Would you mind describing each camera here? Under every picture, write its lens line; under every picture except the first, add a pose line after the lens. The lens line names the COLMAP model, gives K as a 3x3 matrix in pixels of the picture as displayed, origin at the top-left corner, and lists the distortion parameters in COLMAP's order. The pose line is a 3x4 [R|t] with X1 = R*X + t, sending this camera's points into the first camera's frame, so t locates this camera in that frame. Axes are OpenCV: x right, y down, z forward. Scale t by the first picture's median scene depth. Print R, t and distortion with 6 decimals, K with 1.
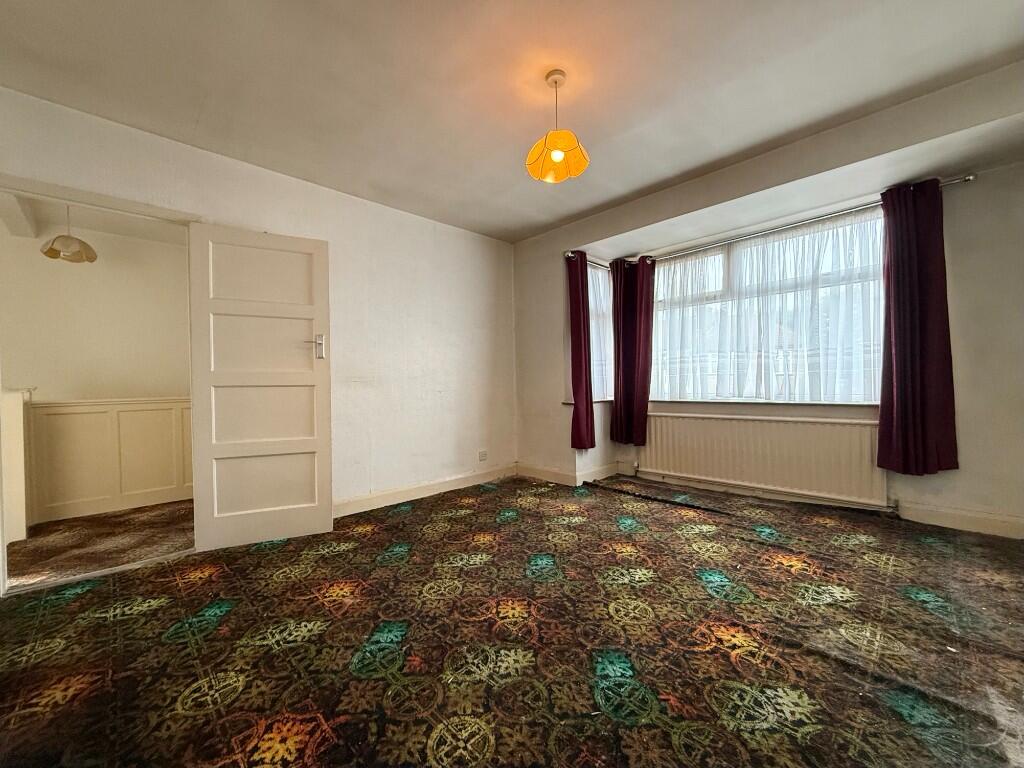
lens RADIAL K [[405.4, 0, 506.6], [0, 405.4, 383.7], [0, 0, 1]] dist [-0.000022, 0.000220]
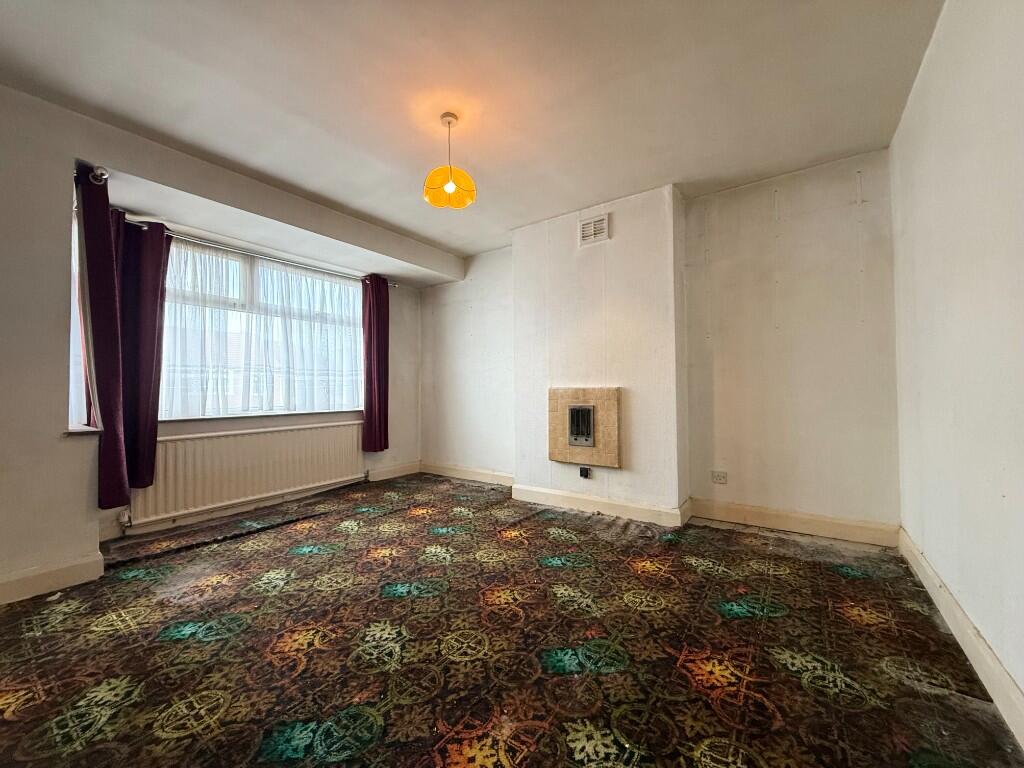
lens RADIAL K [[405.4, 0, 506.6], [0, 405.4, 383.7], [0, 0, 1]] dist [-0.000022, 0.000220]
pose [[-0.164350, 0.035889, 0.985749, -0.721876], [0.014341, 0.999319, -0.033992, 0.012584], [-0.986298, 0.008550, -0.164753, 0.769350]]
